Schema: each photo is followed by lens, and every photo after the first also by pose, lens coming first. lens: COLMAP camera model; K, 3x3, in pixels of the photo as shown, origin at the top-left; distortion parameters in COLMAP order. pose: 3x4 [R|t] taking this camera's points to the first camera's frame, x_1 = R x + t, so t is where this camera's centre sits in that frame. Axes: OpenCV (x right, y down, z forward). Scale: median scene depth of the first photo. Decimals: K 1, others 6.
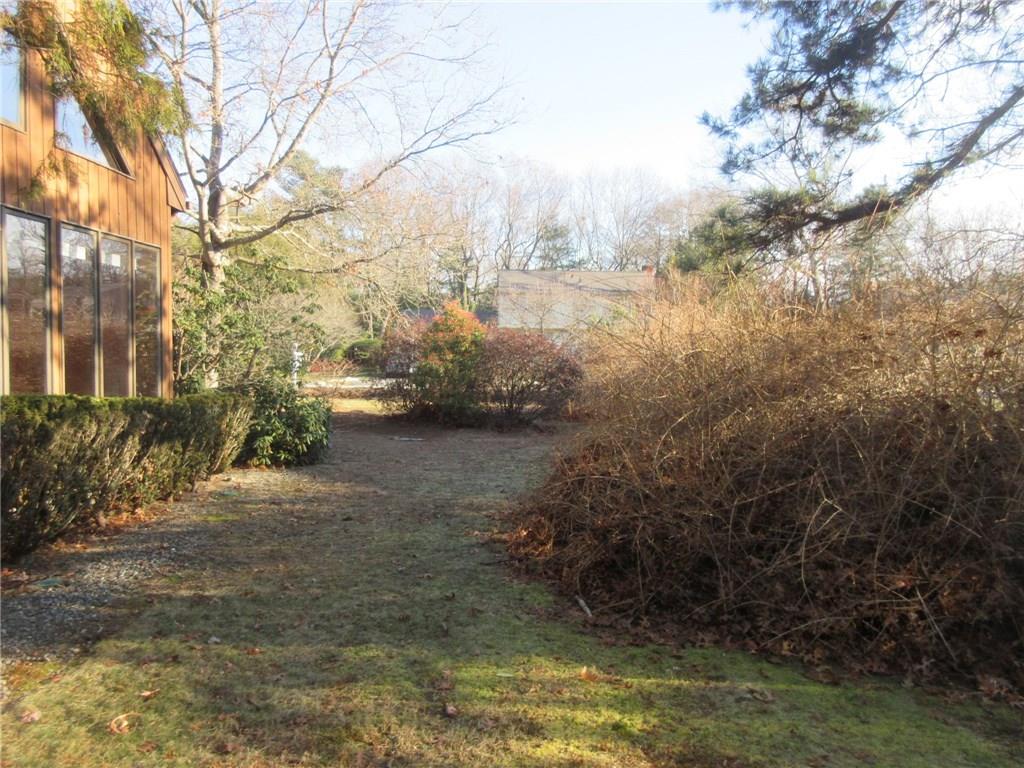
lens RADIAL K [[768.2, 0, 512.0], [0, 768.2, 384.0], [0, 0, 1]] dist [0.005142, 0.007419]
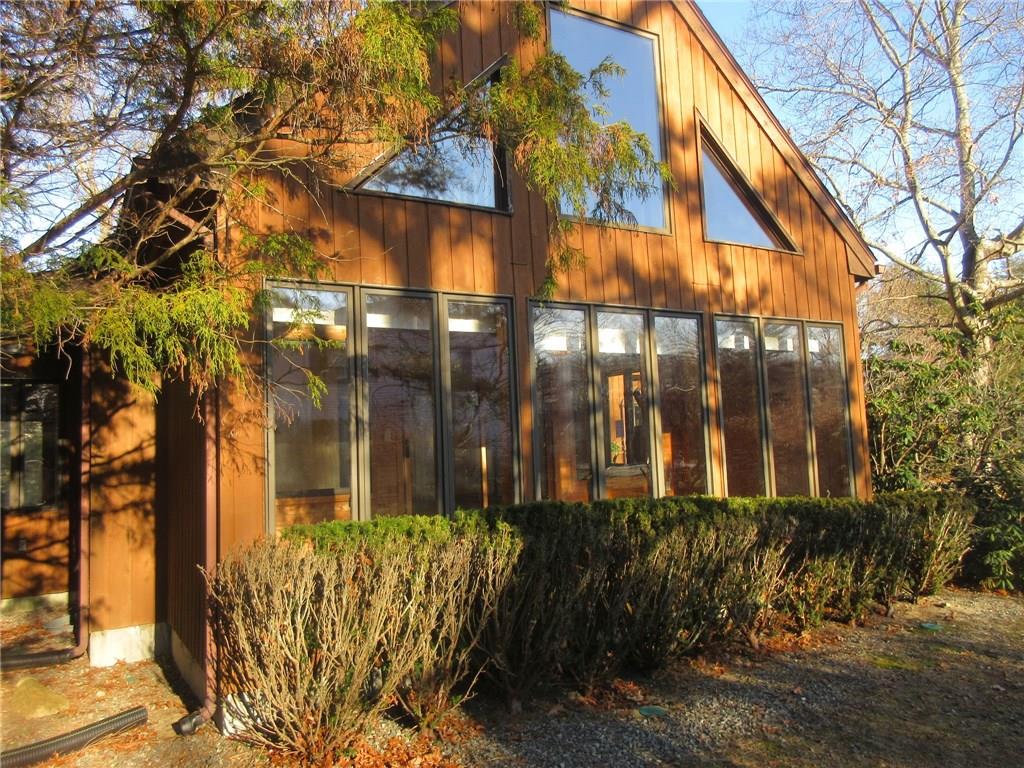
lens RADIAL K [[768.2, 0, 512.0], [0, 768.2, 384.0], [0, 0, 1]] dist [0.005142, 0.007419]
pose [[0.552099, -0.099994, -0.827761, 0.057636], [0.010876, 0.993562, -0.112769, -0.014279], [0.833707, 0.053257, 0.549632, 0.218454]]
